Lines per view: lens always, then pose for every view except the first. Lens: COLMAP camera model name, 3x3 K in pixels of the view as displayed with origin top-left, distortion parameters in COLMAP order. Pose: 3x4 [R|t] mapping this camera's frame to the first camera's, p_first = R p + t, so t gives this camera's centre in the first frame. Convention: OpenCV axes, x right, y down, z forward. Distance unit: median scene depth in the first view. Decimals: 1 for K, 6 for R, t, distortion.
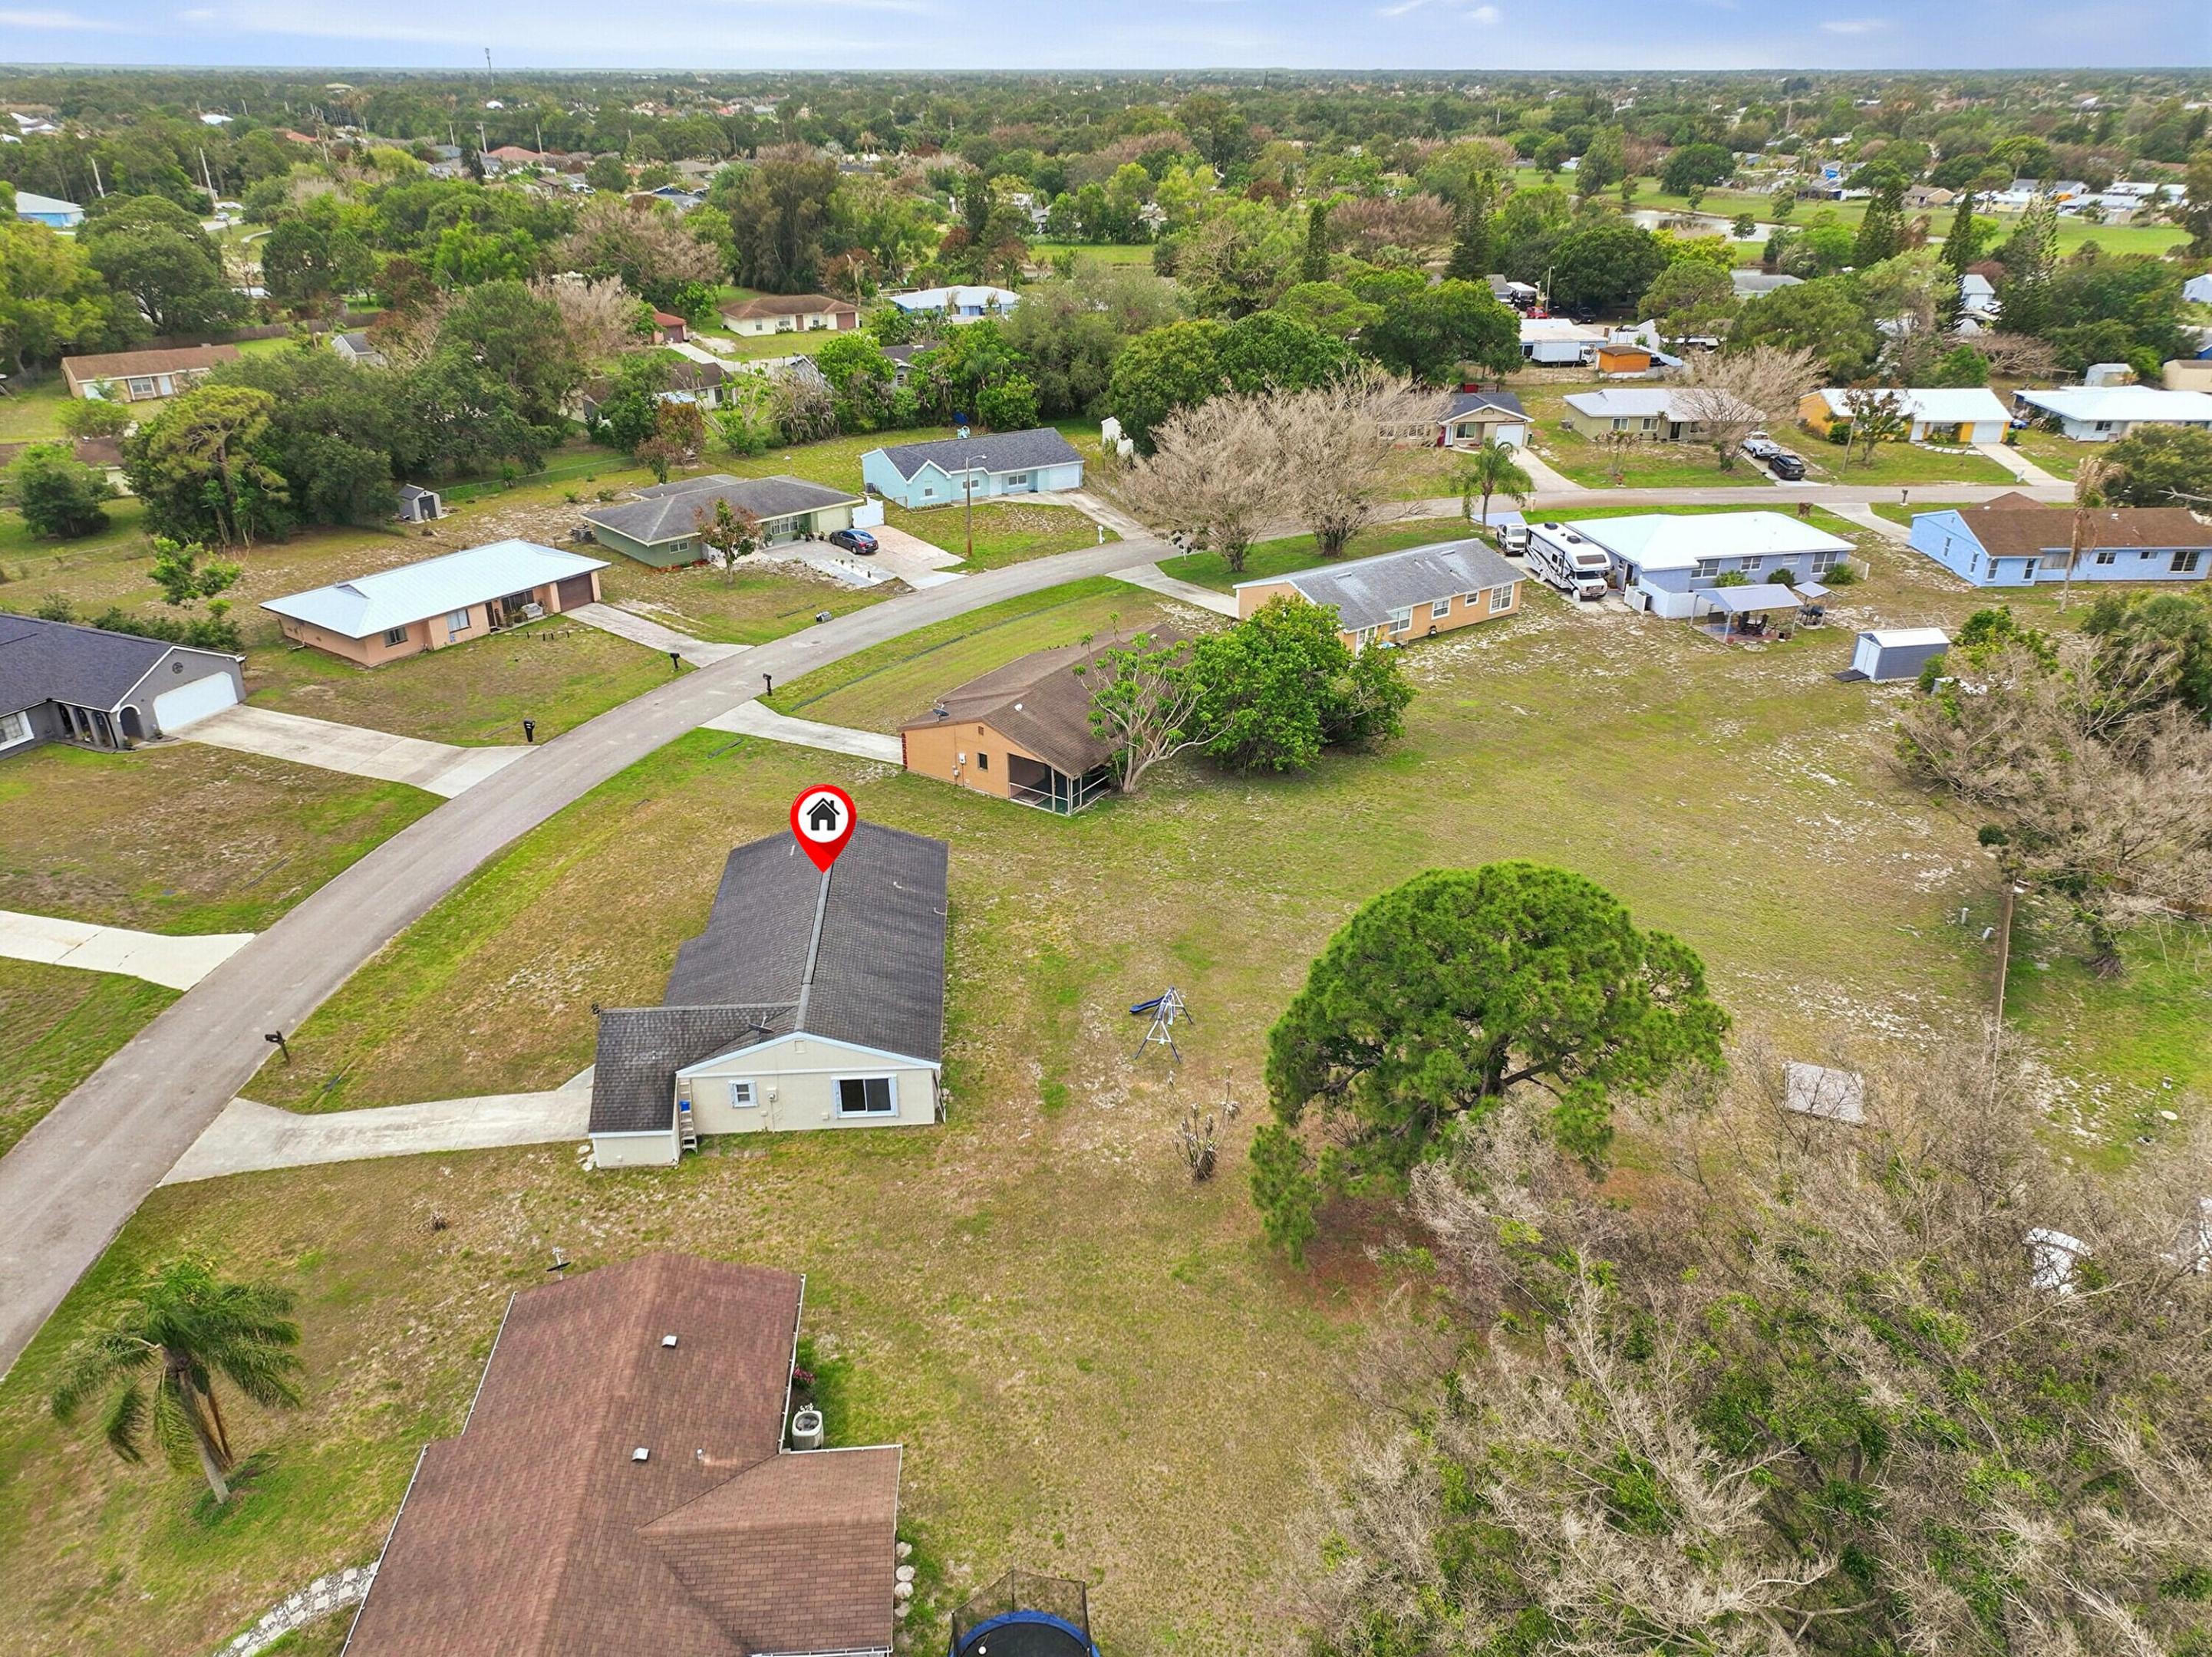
lens RADIAL K [[1550.7, 0, 1106.0], [0, 1550.7, 828.5], [0, 0, 1]] dist [0.005317, 0.006848]
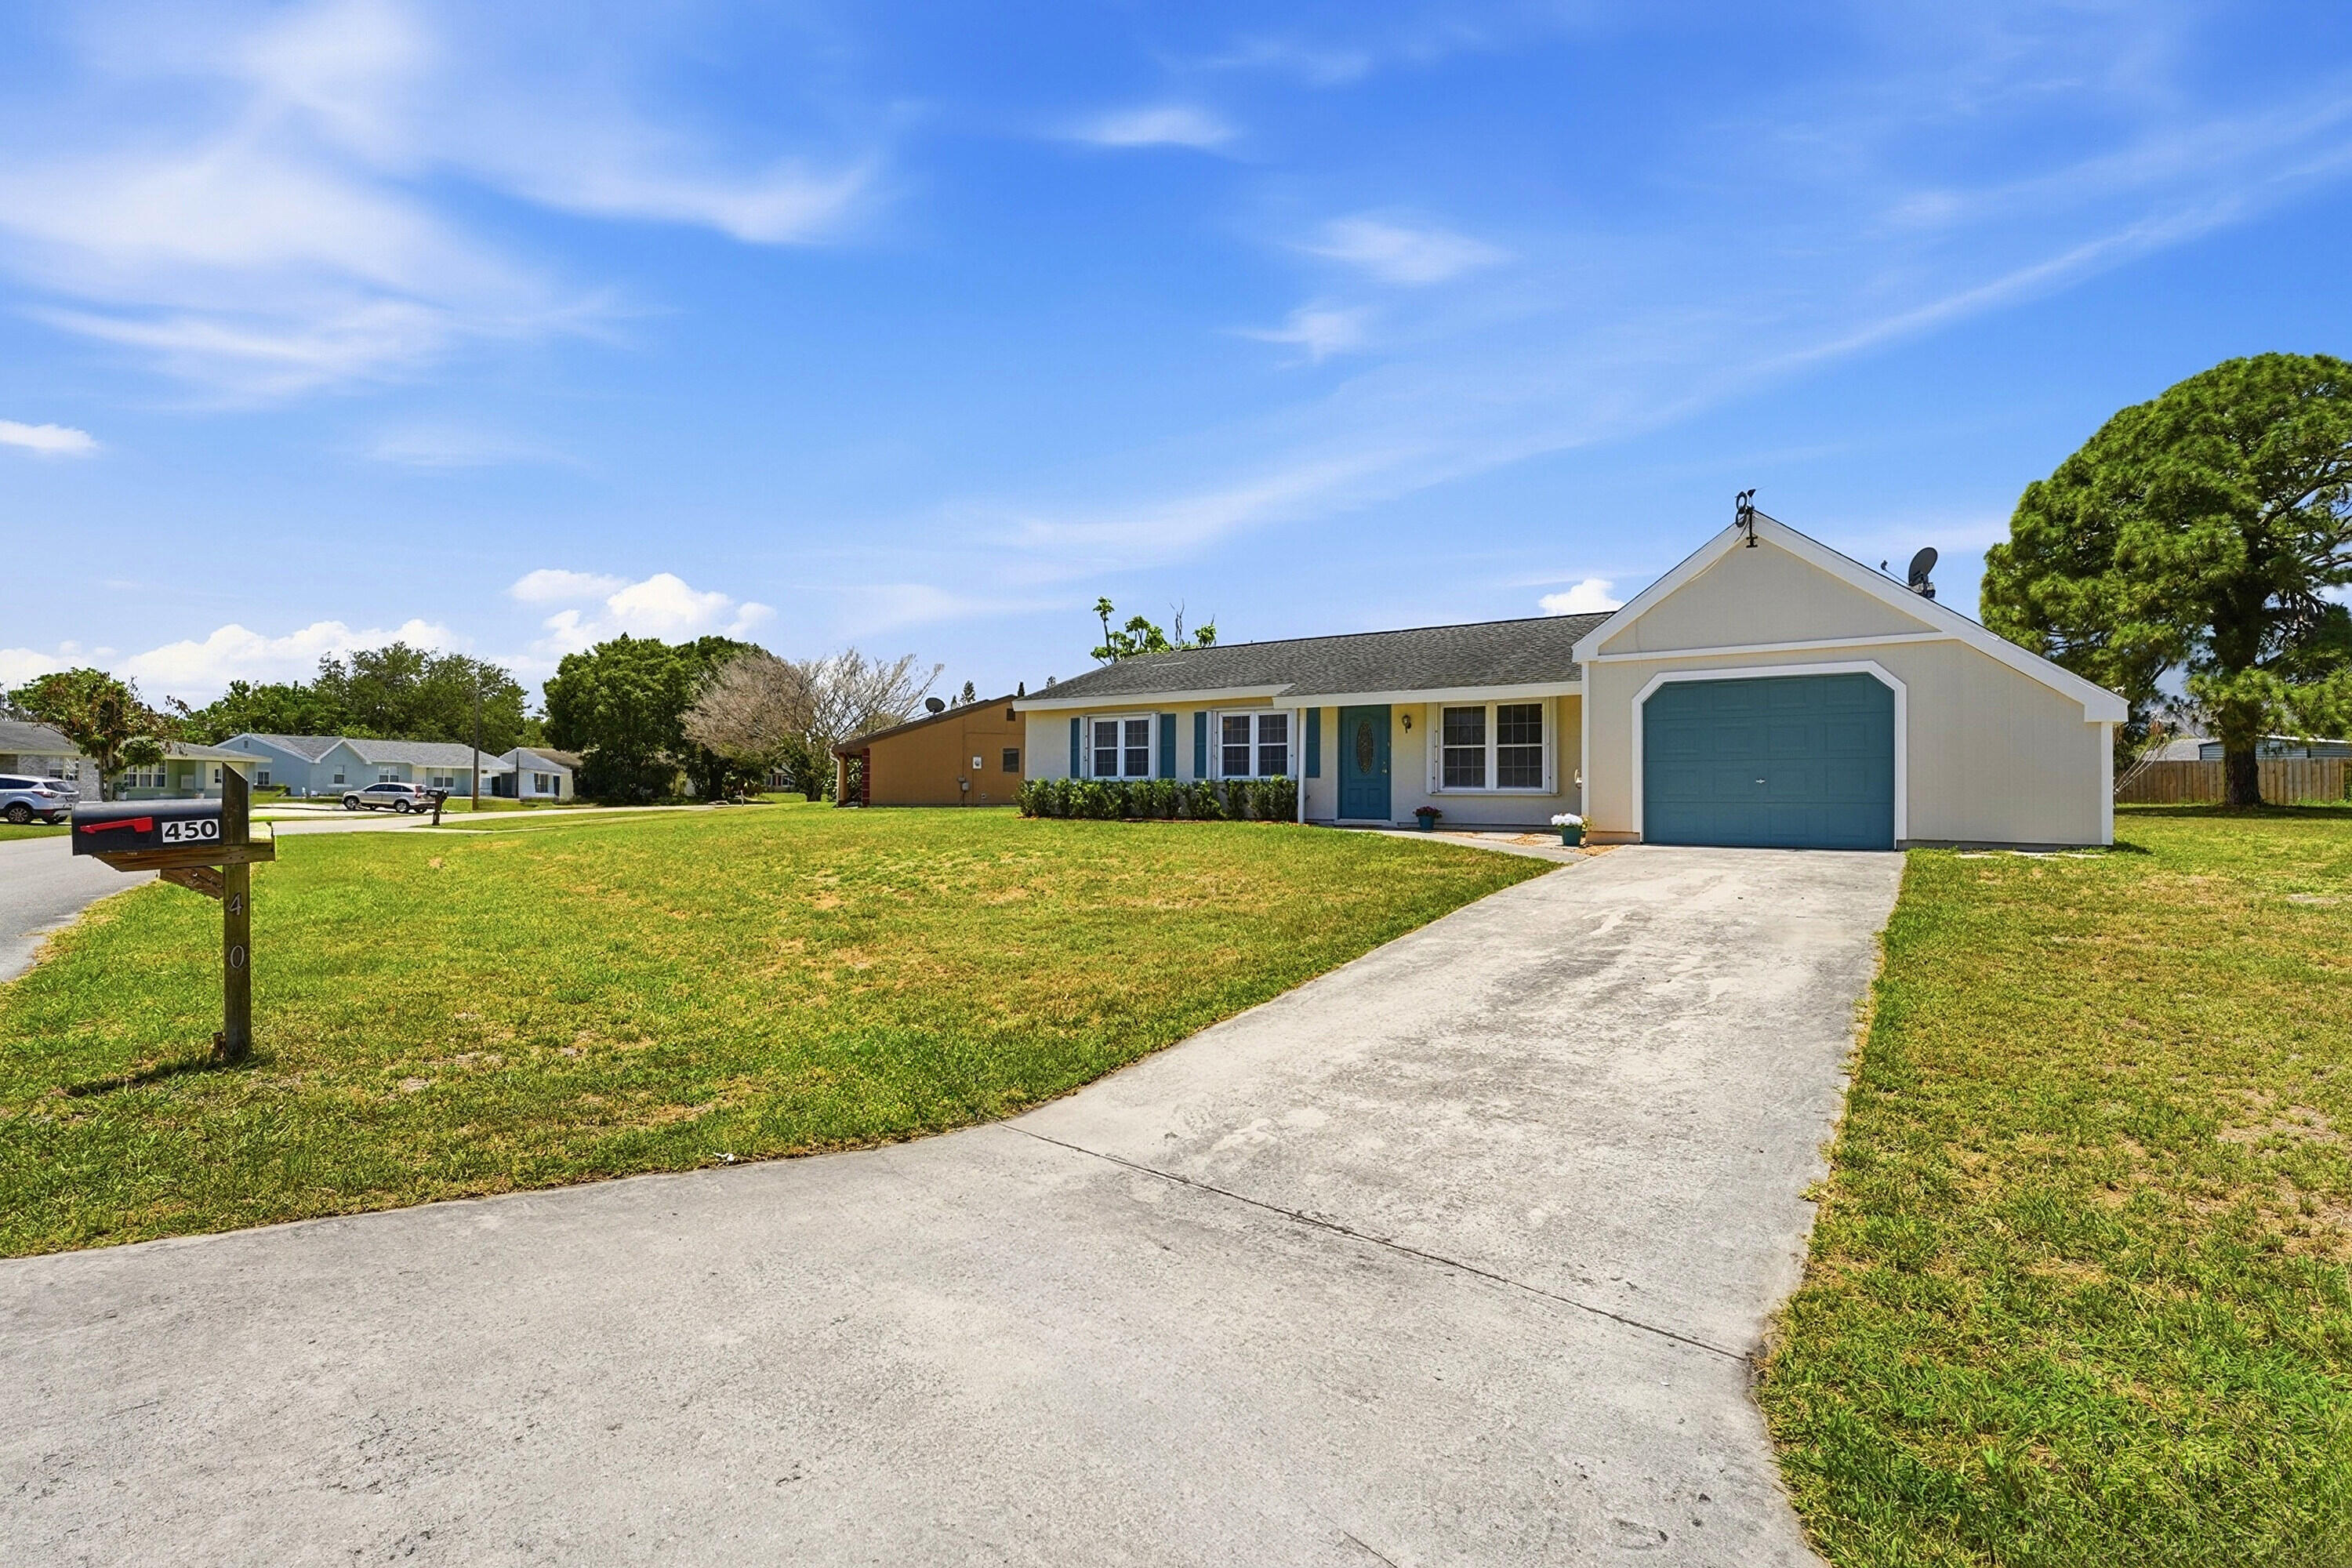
lens RADIAL K [[1041.5, 0, 1176.0], [0, 1041.5, 784.0], [0, 0, 1]] dist [-0.008990, -0.000071]
pose [[0.647351, 0.001748, 0.762190, -0.404084], [0.336992, 0.896290, -0.288273, 0.134501], [-0.683647, 0.443466, 0.579625, 0.662618]]
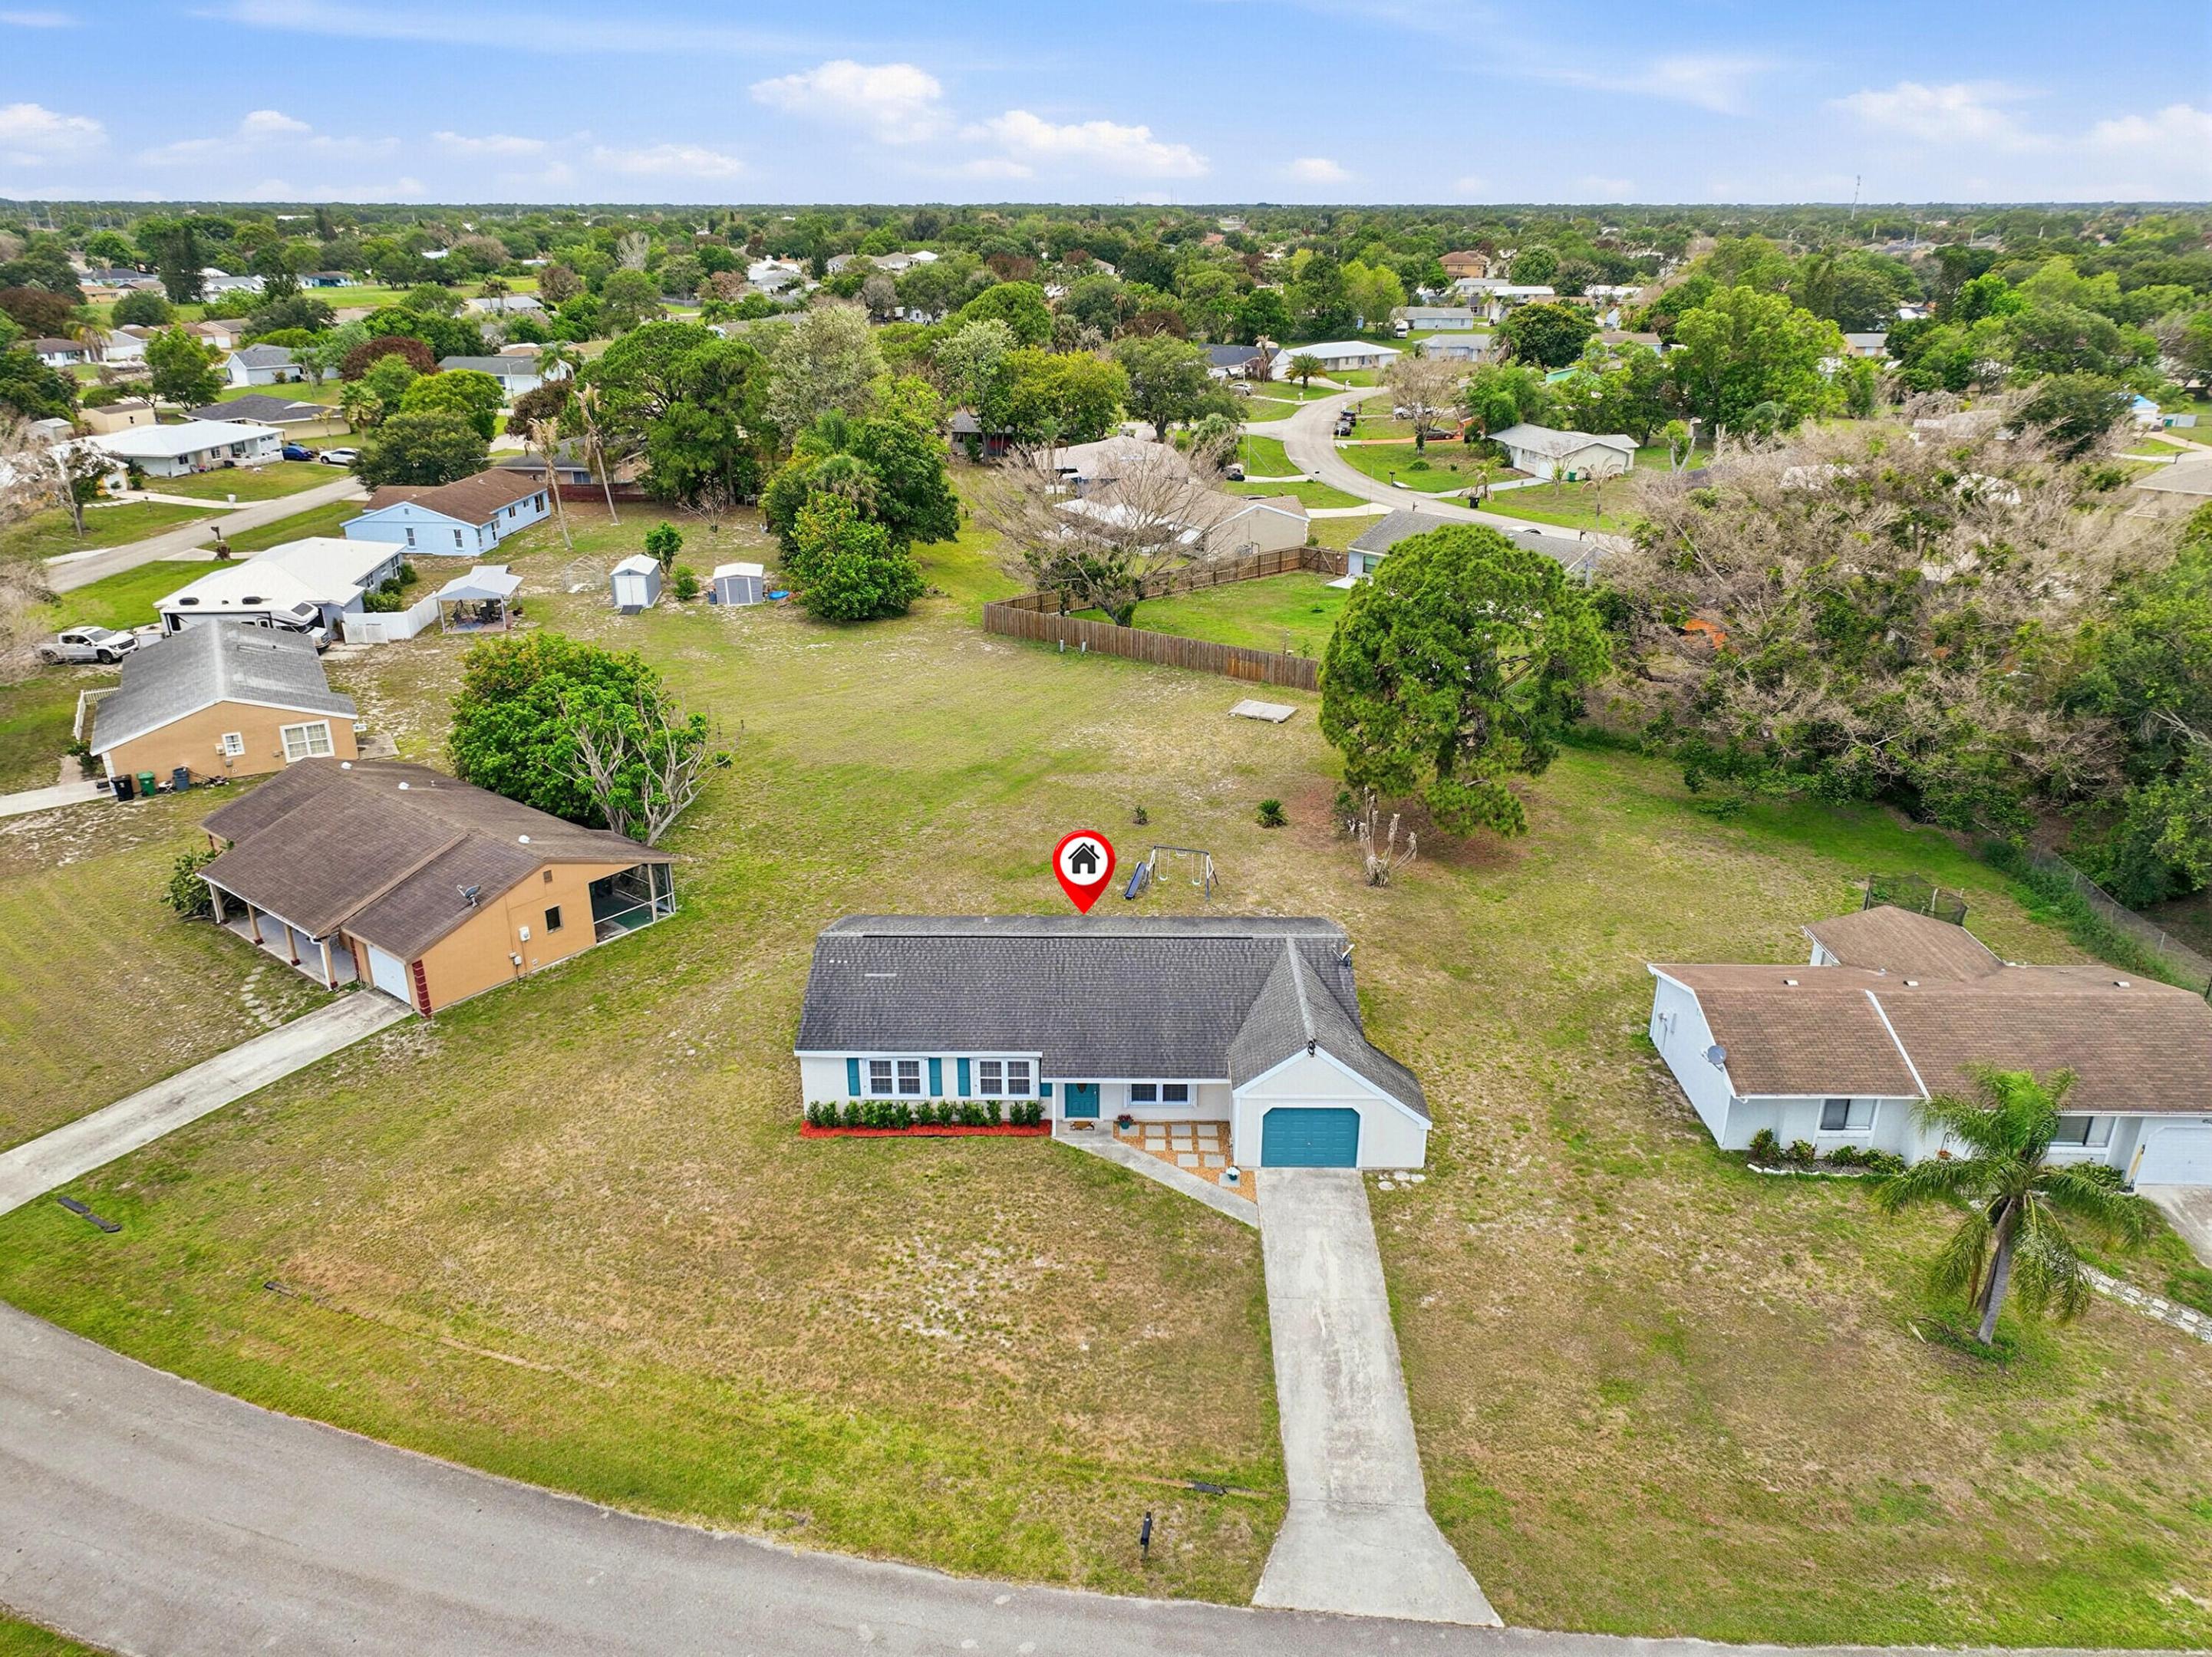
lens RADIAL K [[1550.7, 0, 1106.0], [0, 1550.7, 828.5], [0, 0, 1]] dist [0.005317, 0.006848]
pose [[0.085763, -0.376456, 0.922456, -0.702692], [0.440489, 0.844790, 0.303807, -0.183820], [-0.893652, 0.380276, 0.238277, 0.582117]]
